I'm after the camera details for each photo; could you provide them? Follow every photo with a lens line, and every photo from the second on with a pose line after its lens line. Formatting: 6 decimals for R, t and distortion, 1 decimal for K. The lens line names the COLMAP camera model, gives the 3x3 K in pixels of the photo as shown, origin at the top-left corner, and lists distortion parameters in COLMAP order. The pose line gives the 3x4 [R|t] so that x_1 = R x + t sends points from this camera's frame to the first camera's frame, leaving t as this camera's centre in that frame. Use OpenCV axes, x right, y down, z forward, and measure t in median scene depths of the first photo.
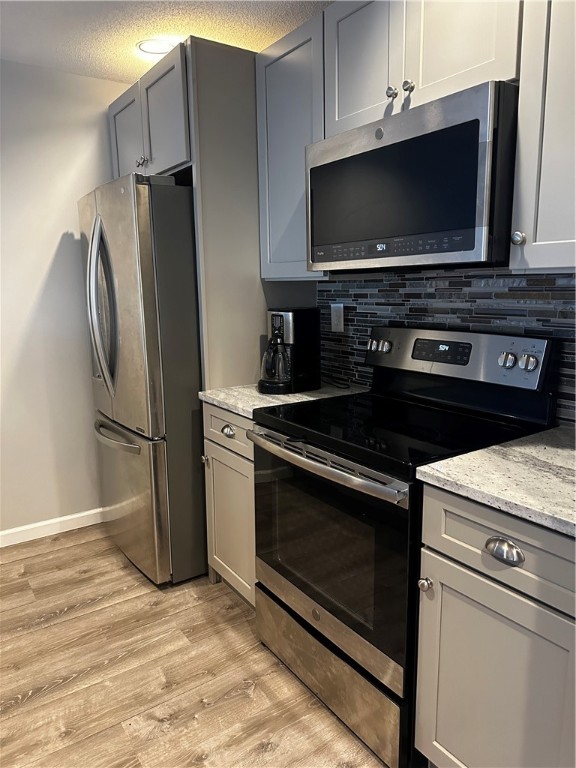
lens RADIAL K [[546.1, 0, 288.0], [0, 546.1, 384.0], [0, 0, 1]] dist [0.042236, -0.058020]
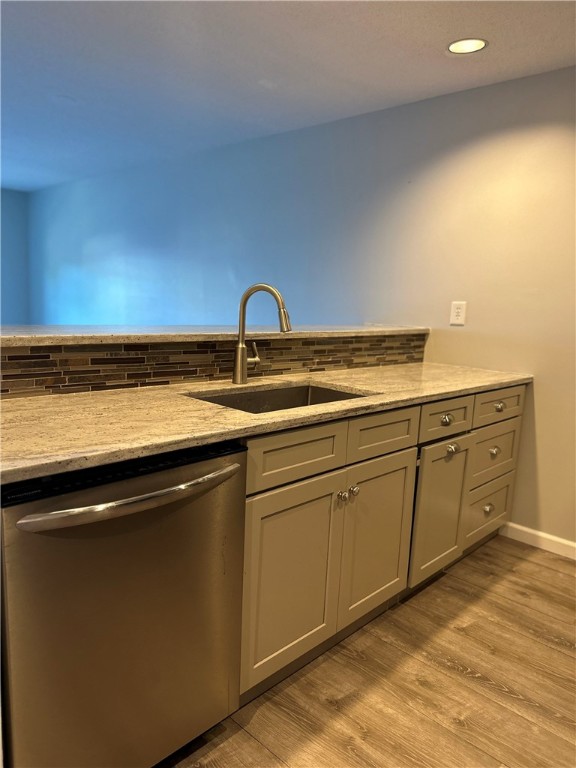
lens RADIAL K [[532.9, 0, 288.0], [0, 532.9, 384.0], [0, 0, 1]] dist [0.048259, -0.065493]
pose [[0.210909, 0.181456, -0.960516, 0.302072], [-0.240910, 0.961959, 0.128830, 0.001175], [0.947354, 0.204226, 0.246600, 0.299897]]
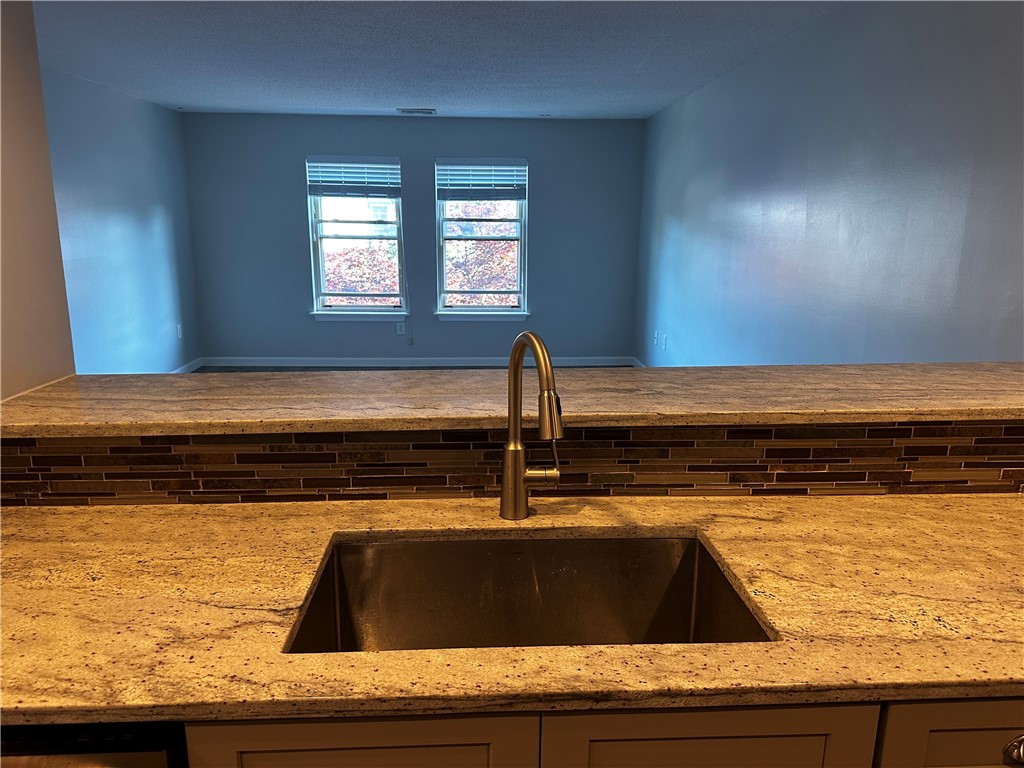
lens RADIAL K [[710.6, 0, 512.0], [0, 710.6, 384.0], [0, 0, 1]] dist [0.048259, -0.065493]
pose [[-0.529631, 0.203047, -0.823567, -0.176104], [-0.151633, 0.932622, 0.327449, -0.212732], [0.834565, 0.298307, -0.463157, 0.782783]]
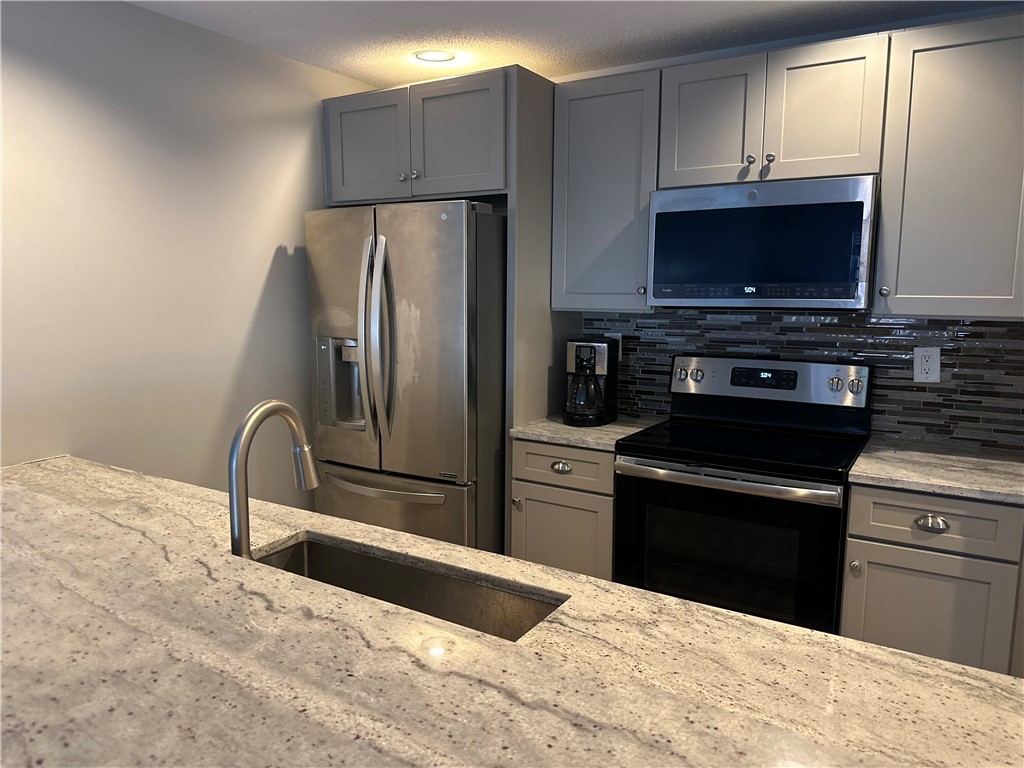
lens RADIAL K [[728.2, 0, 512.0], [0, 728.2, 384.0], [0, 0, 1]] dist [0.042236, -0.058020]
pose [[0.919520, -0.035447, 0.391441, -0.800565], [0.054274, 0.997835, -0.037136, -0.020456], [-0.389277, 0.055393, 0.919454, -0.183984]]
